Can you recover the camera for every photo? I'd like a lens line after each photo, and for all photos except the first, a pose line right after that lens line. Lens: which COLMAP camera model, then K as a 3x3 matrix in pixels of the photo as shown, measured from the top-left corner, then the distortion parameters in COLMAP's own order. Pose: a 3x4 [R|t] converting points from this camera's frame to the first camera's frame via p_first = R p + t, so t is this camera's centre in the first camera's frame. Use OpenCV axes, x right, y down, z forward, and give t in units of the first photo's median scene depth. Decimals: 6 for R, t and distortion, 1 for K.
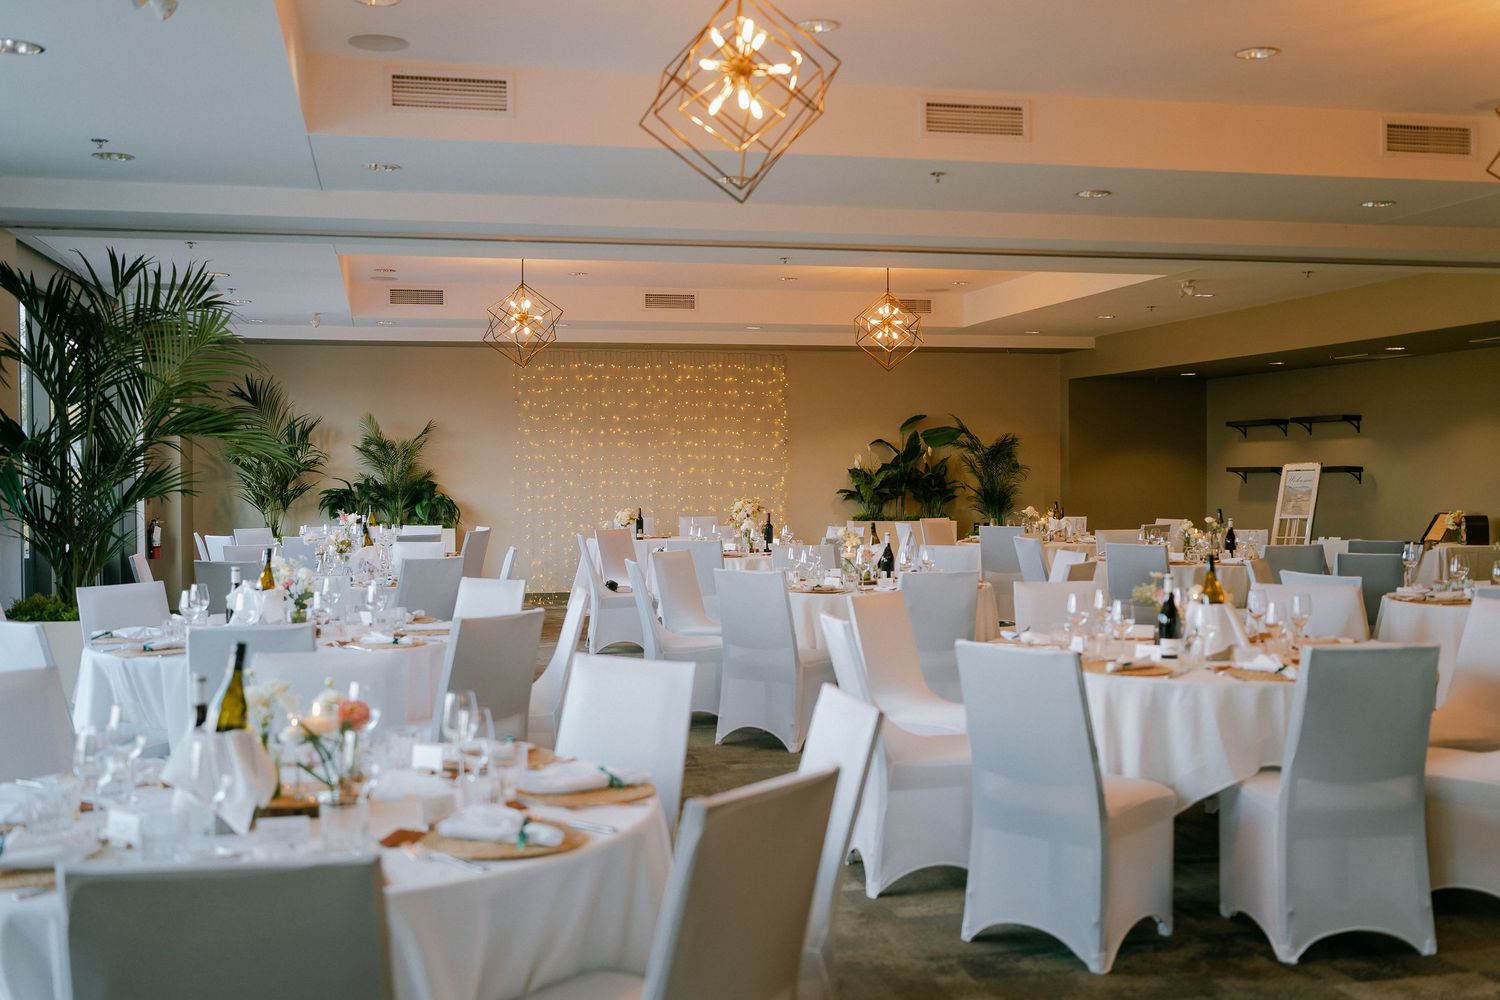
lens RADIAL K [[1552.4, 0, 741.2], [0, 1552.4, 505.6], [0, 0, 1]] dist [0.018769, 0.000000]
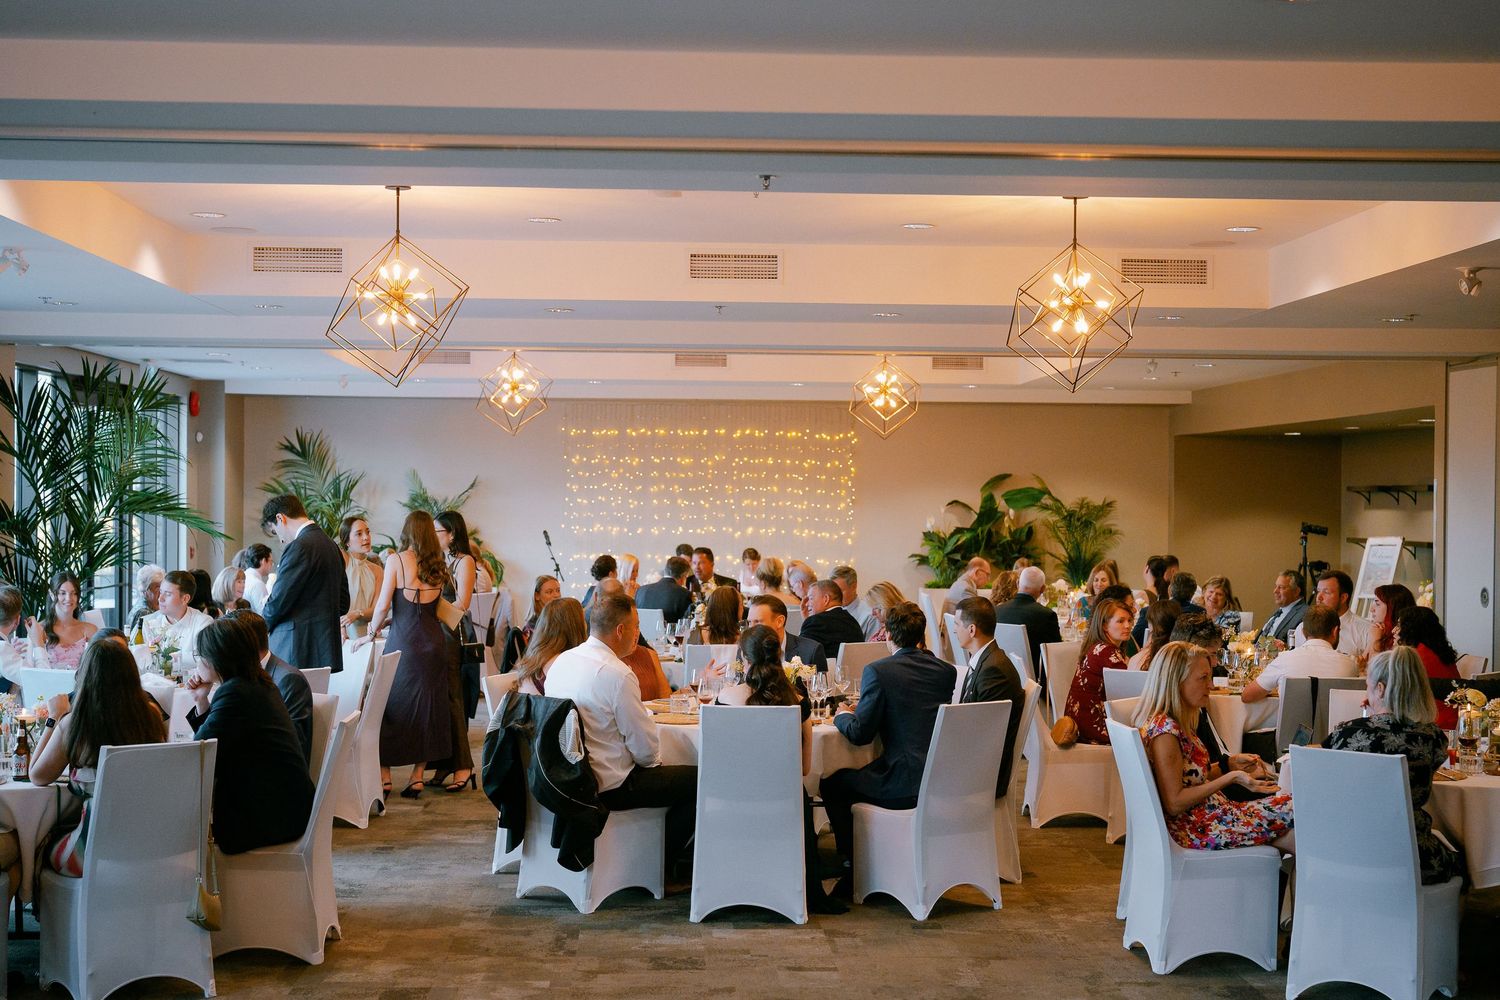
lens RADIAL K [[2114.8, 0, 756.0], [0, 2114.8, 498.1], [0, 0, 1]] dist [0.023633, 0.000000]
pose [[0.983723, 0.014688, -0.179093, 0.201259], [-0.018618, 0.999621, -0.020285, -0.016595], [0.178727, 0.023290, 0.983623, -0.259306]]
